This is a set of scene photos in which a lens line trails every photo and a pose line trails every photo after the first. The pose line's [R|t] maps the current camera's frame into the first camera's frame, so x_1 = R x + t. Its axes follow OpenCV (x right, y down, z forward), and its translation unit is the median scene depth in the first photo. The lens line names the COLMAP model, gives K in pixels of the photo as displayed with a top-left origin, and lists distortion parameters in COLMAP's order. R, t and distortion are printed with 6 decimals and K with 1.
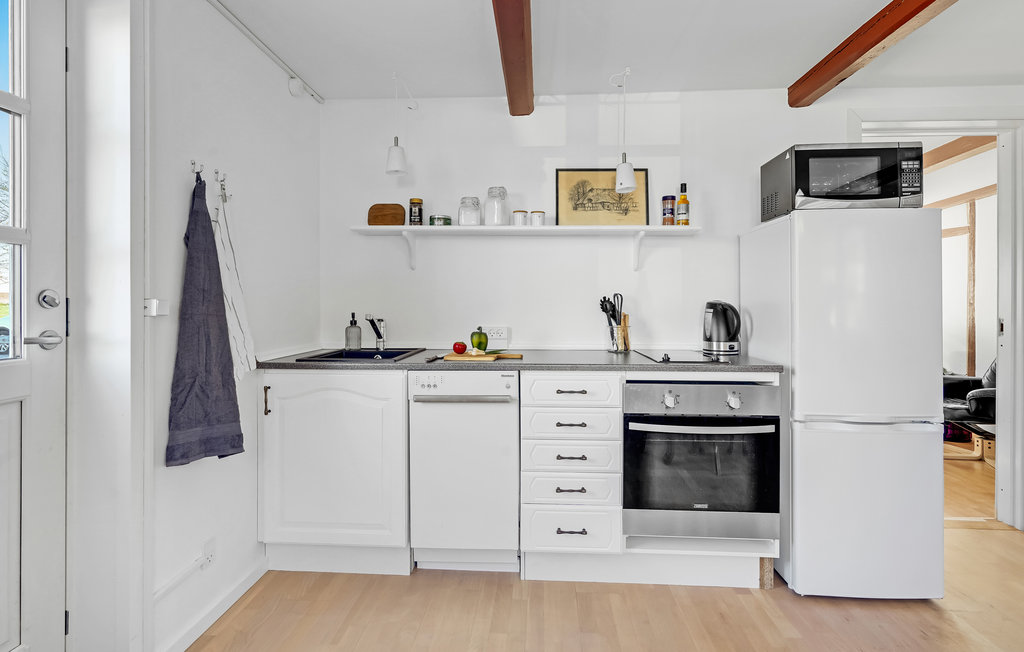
lens RADIAL K [[498.3, 0, 510.6], [0, 498.3, 305.1], [0, 0, 1]] dist [-0.001983, 0.000090]
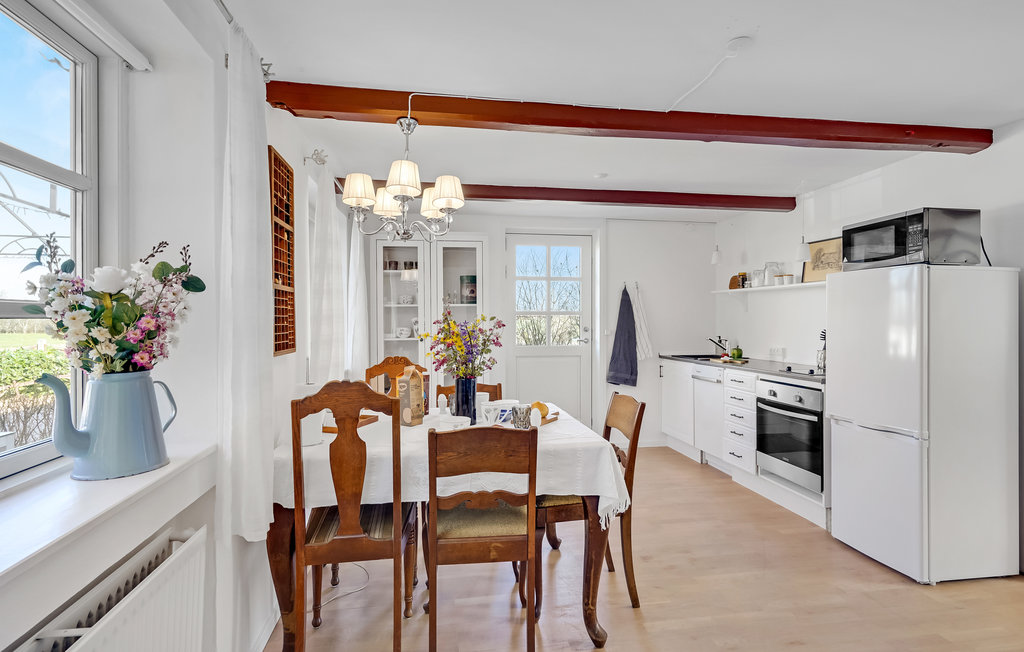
lens RADIAL K [[504.4, 0, 512.0], [0, 504.4, 326.0], [0, 0, 1]] dist [0.004217, 0.000395]
pose [[0.212152, 0.008821, -0.977197, 1.749403], [0.000625, 0.999958, 0.009162, -0.050793], [0.977236, -0.002555, 0.212137, -0.227150]]
